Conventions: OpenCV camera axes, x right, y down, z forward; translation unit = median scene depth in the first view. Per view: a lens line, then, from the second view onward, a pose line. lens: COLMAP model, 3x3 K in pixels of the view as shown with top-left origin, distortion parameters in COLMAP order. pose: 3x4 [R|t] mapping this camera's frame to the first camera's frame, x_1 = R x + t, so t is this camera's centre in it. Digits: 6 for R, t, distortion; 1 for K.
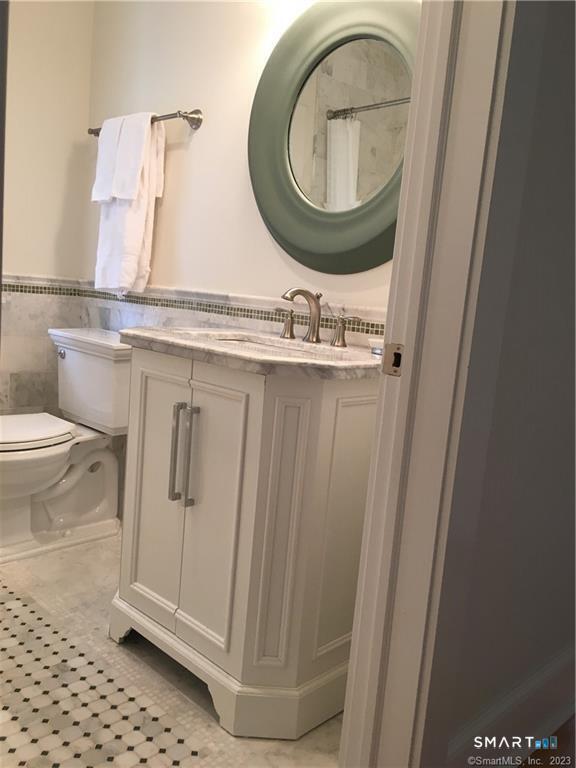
lens RADIAL K [[650.2, 0, 288.8], [0, 650.2, 382.6], [0, 0, 1]] dist [0.075429, -0.087796]
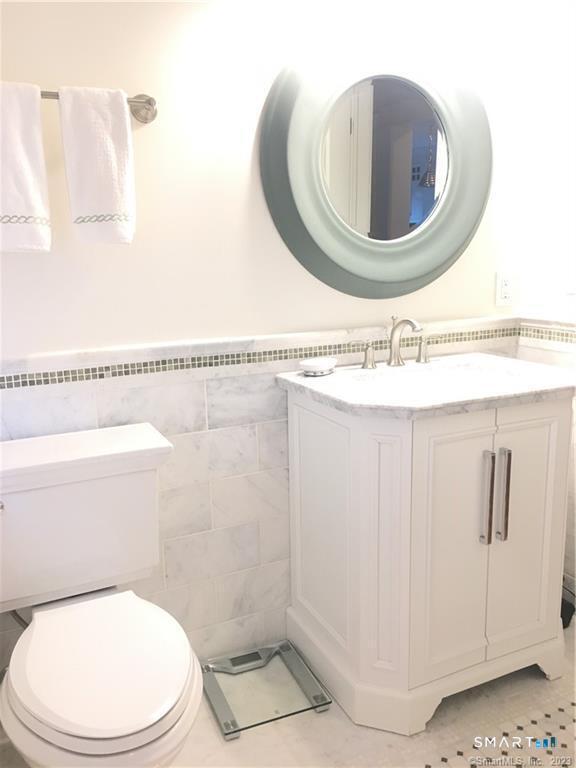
lens RADIAL K [[650.2, 0, 288.9], [0, 650.2, 385.5], [0, 0, 1]] dist [0.075429, -0.087796]
pose [[0.347891, -0.276594, 0.895806, -0.846314], [0.181978, 0.957240, 0.224891, -0.258331], [-0.919704, 0.084780, 0.383349, 0.641097]]
